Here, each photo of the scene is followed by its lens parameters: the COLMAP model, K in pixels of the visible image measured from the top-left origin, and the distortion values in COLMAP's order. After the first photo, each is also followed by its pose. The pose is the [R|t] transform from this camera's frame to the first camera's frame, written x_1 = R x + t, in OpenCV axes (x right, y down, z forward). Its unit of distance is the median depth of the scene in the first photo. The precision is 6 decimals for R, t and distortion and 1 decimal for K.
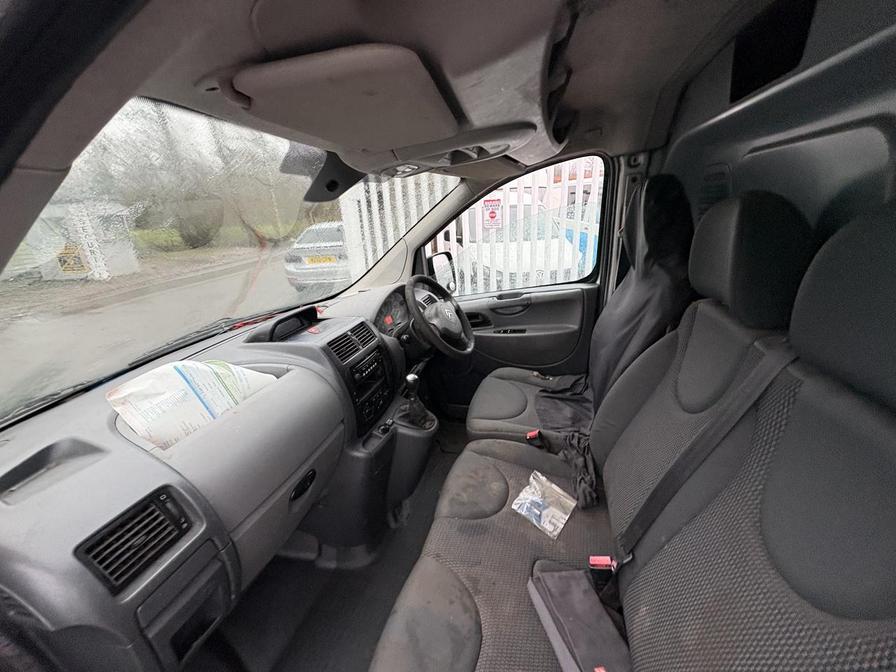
lens RADIAL K [[355.8, 0, 448.0], [0, 355.8, 337.9], [0, 0, 1]] dist [-0.000289, 0.000132]
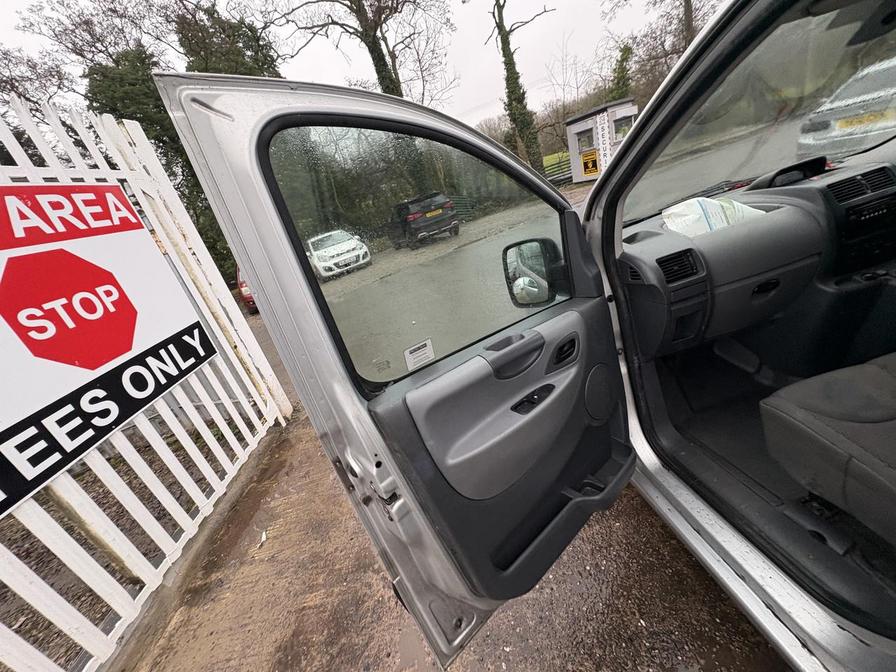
lens RADIAL K [[355.8, 0, 449.2], [0, 355.8, 334.7], [0, 0, 1]] dist [-0.000289, 0.000132]
pose [[0.412929, 0.293469, -0.862186, 0.255172], [-0.056721, 0.953112, 0.297253, 0.178704], [0.908995, -0.073840, 0.410214, -0.544396]]
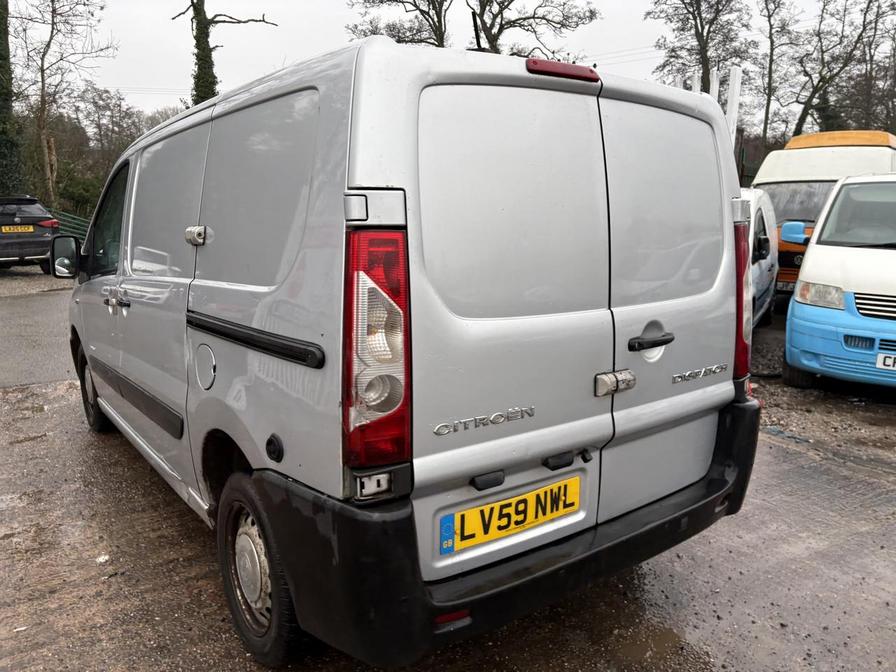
lens RADIAL K [[677.7, 0, 453.5], [0, 677.7, 334.9], [0, 0, 1]] dist [0.040295, -0.041320]
pose [[0.793099, 0.182285, -0.581177, 3.101079], [-0.263302, 0.963012, -0.057266, 0.355398], [0.549242, 0.198443, 0.811760, -1.483627]]
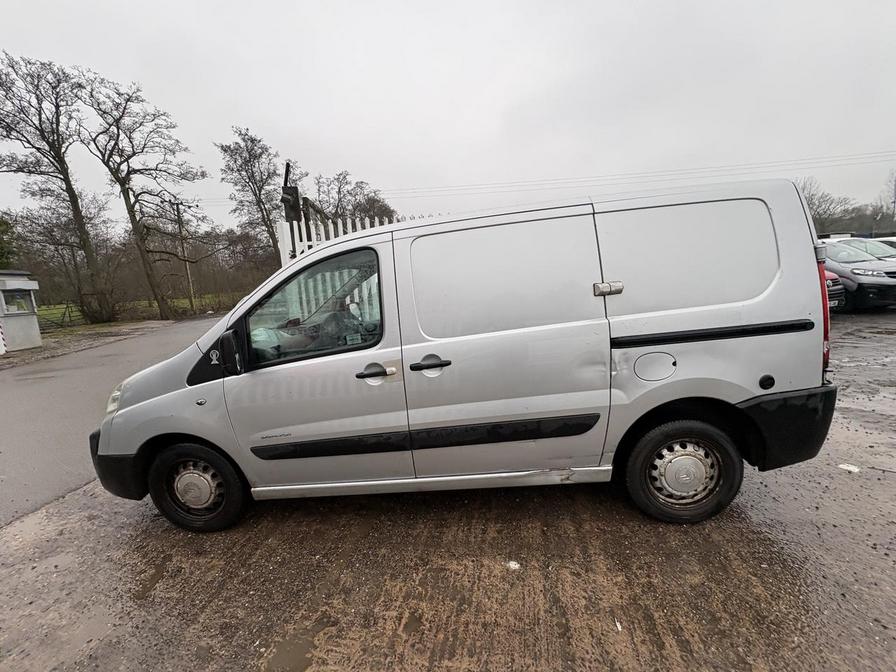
lens RADIAL K [[355.8, 0, 447.4], [0, 355.8, 335.9], [0, 0, 1]] dist [-0.000289, 0.000132]
pose [[0.977724, -0.037361, 0.206545, 0.129396], [0.077271, 0.978991, -0.188694, 0.616033], [-0.195156, 0.200450, 0.960070, -1.675803]]
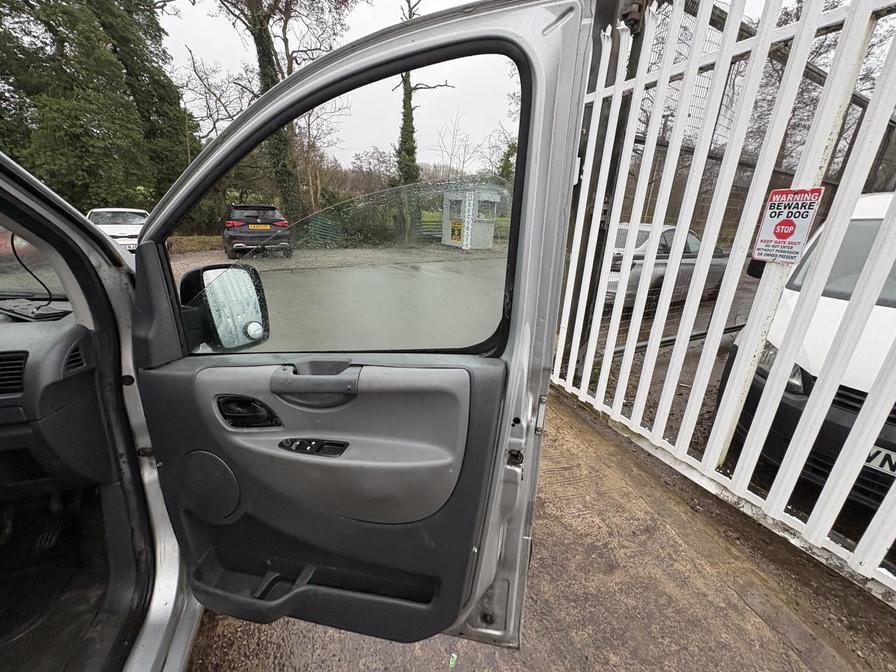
lens RADIAL K [[355.8, 0, 449.0], [0, 355.8, 335.8], [0, 0, 1]] dist [-0.000289, 0.000132]
pose [[0.567764, 0.337215, -0.750953, 0.849113], [-0.341255, 0.926584, 0.158074, -0.540451], [0.749126, 0.166518, 0.641157, 1.571182]]
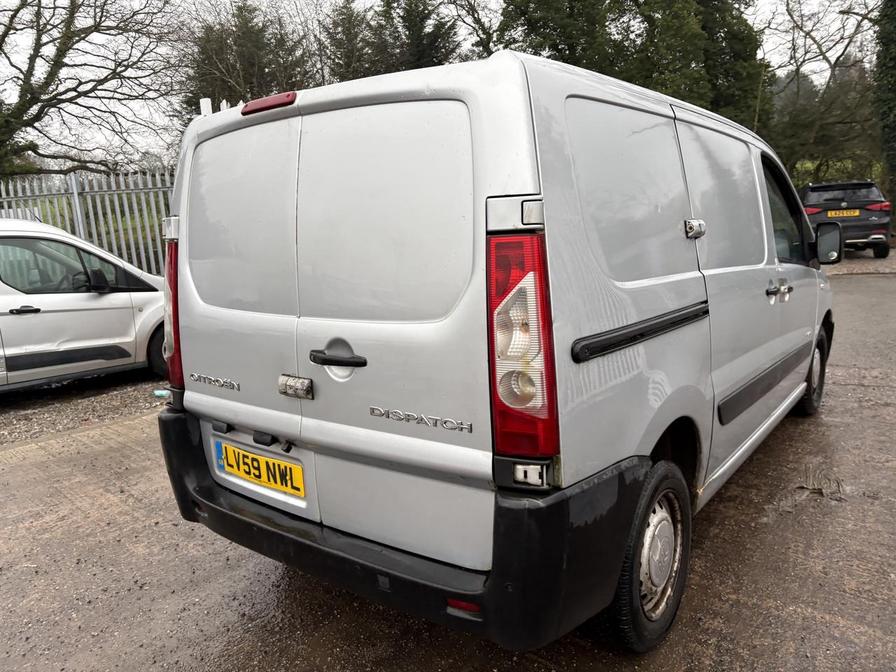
lens RADIAL K [[677.7, 0, 449.9], [0, 677.7, 328.9], [0, 0, 1]] dist [0.040295, -0.041320]
pose [[-0.354928, 0.243568, -0.902608, 3.900358], [-0.243329, 0.908123, 0.340739, -0.598450], [0.902672, 0.340568, -0.263051, 0.970682]]
